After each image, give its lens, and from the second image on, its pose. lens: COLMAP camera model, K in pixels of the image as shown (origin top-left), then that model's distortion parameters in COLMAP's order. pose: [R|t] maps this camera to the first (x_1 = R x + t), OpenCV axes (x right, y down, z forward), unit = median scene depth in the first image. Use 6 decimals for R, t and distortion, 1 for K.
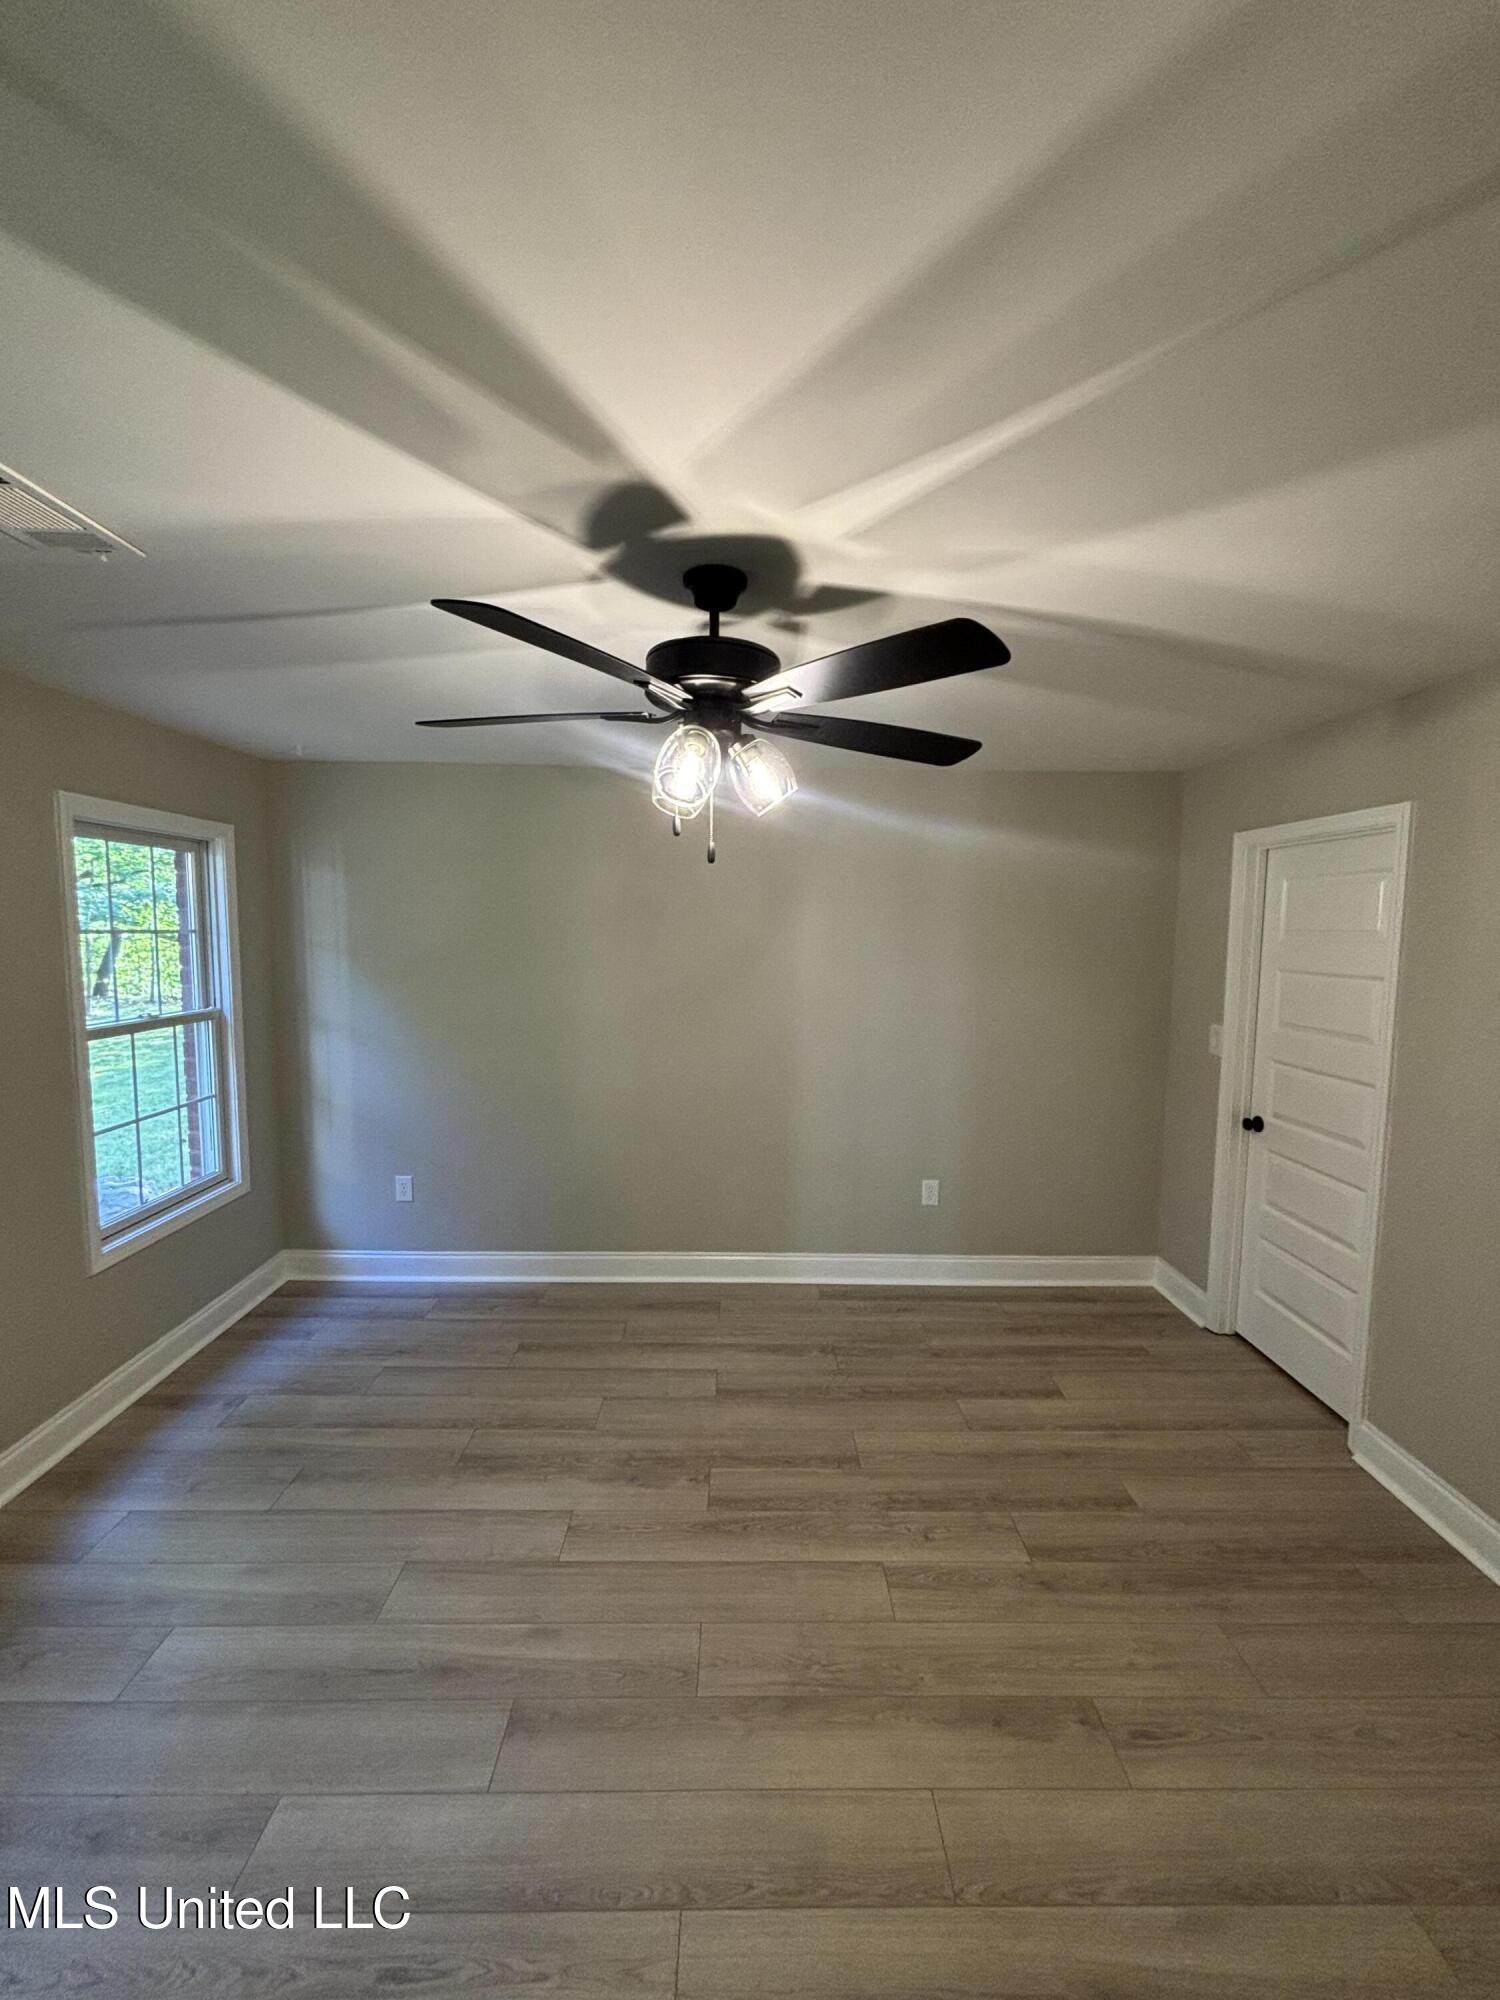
lens RADIAL K [[807.9, 0, 748.6], [0, 807.9, 1003.0], [0, 0, 1]] dist [0.000966, 0.000210]
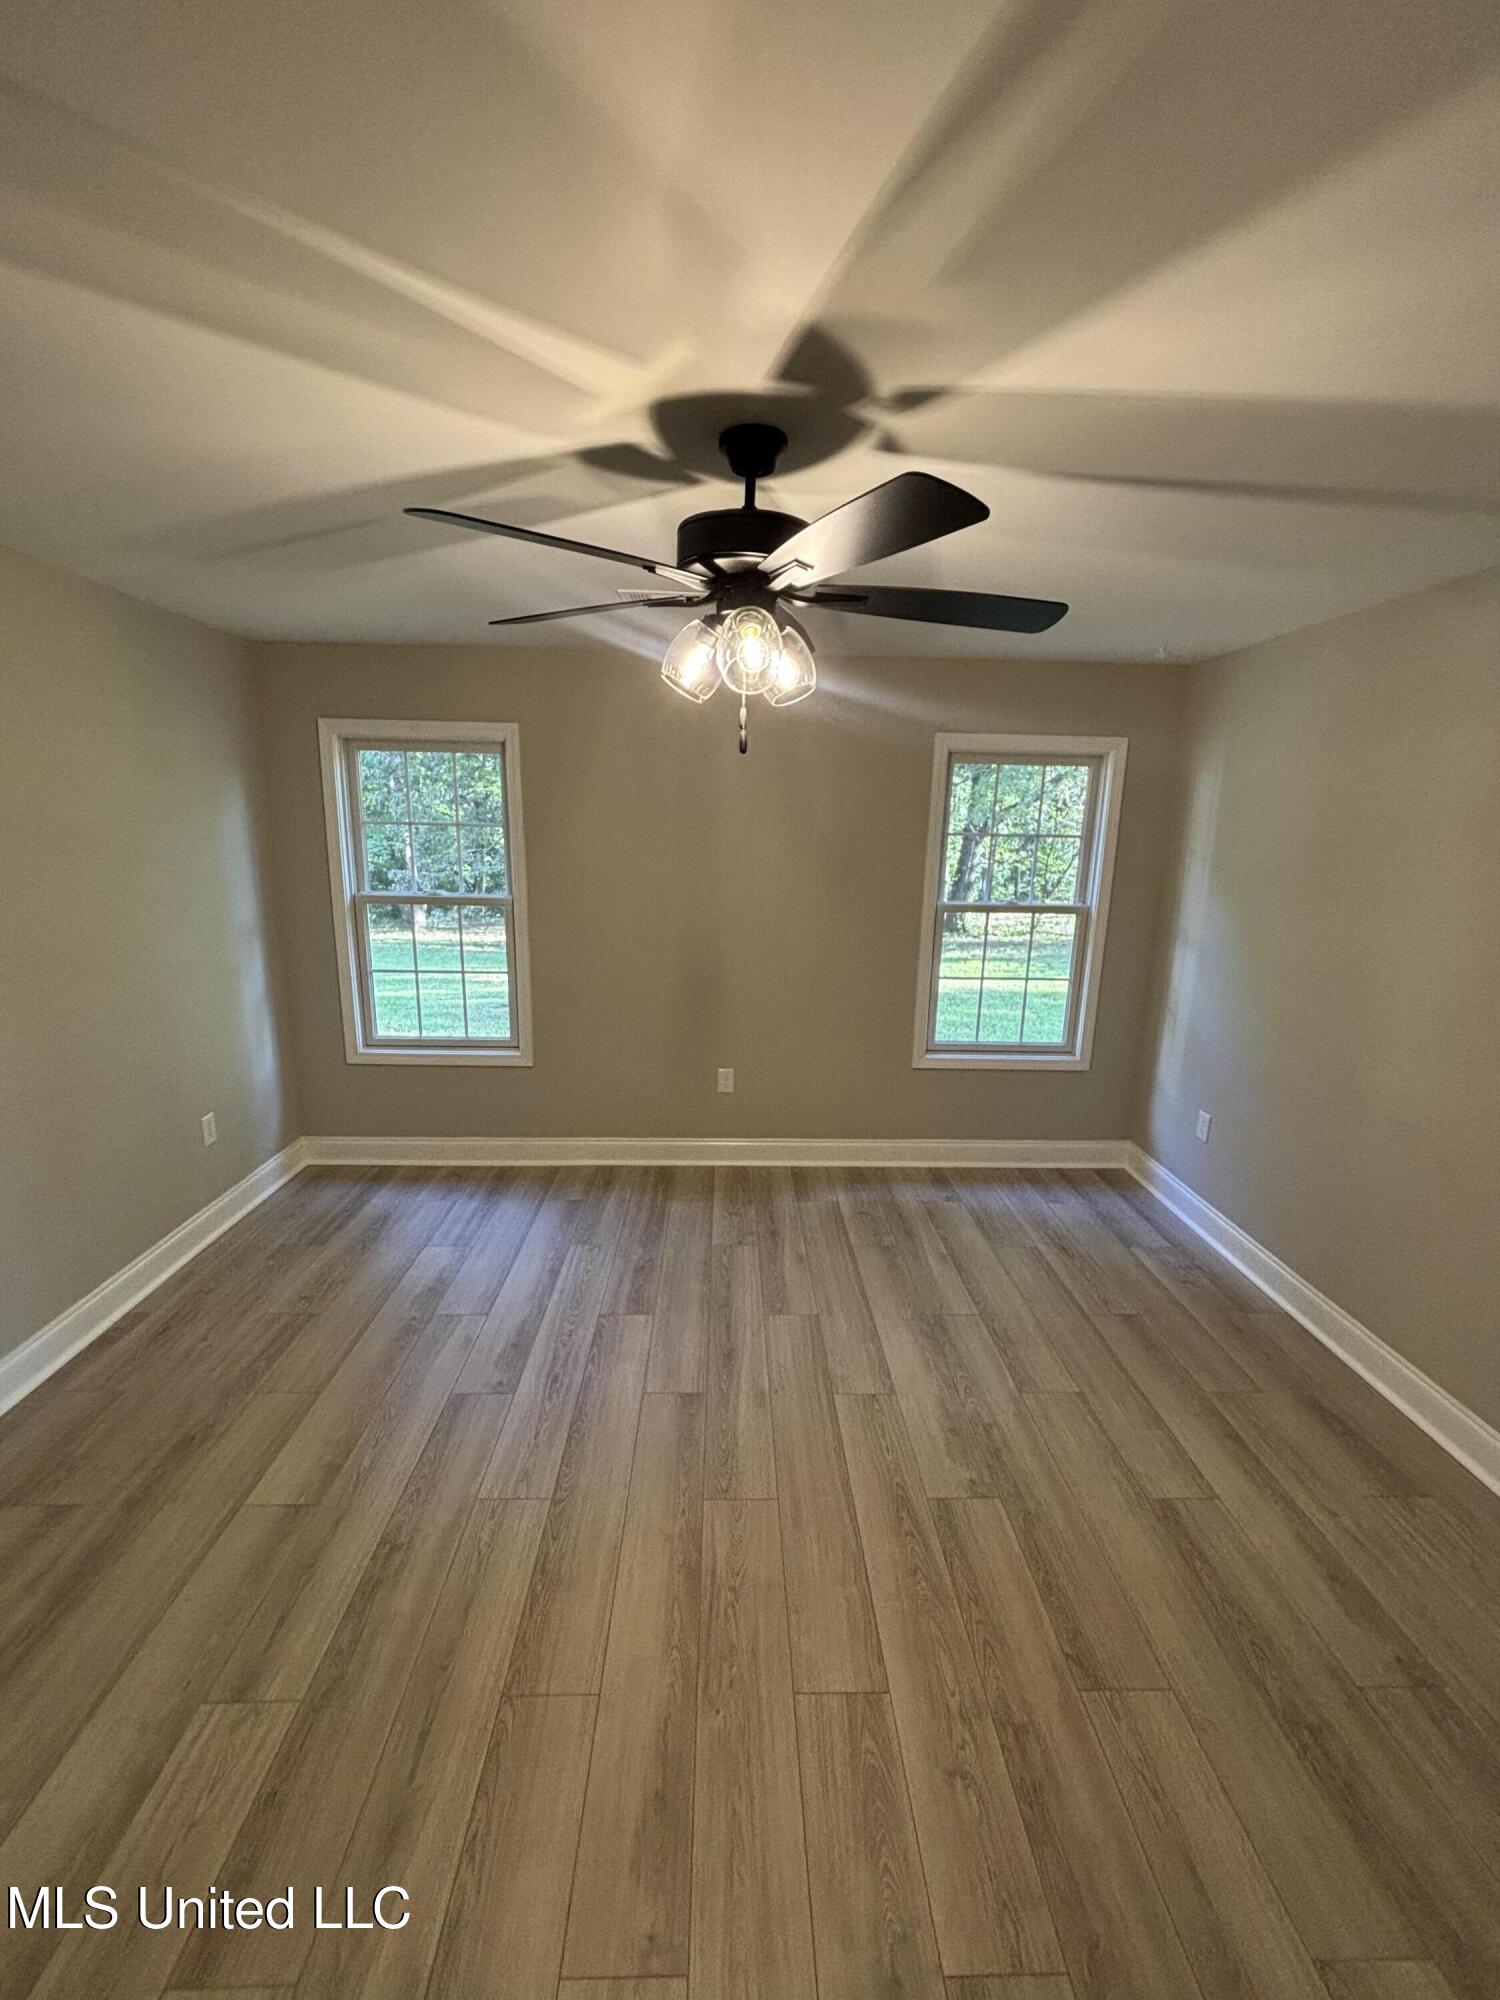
lens RADIAL K [[807.9, 0, 750.5], [0, 807.9, 1001.4], [0, 0, 1]] dist [0.000966, 0.000210]
pose [[0.021895, 0.205888, -0.978331, 0.673080], [-0.112877, 0.972817, 0.202201, -0.054998], [0.993368, 0.106004, 0.044540, 0.686801]]
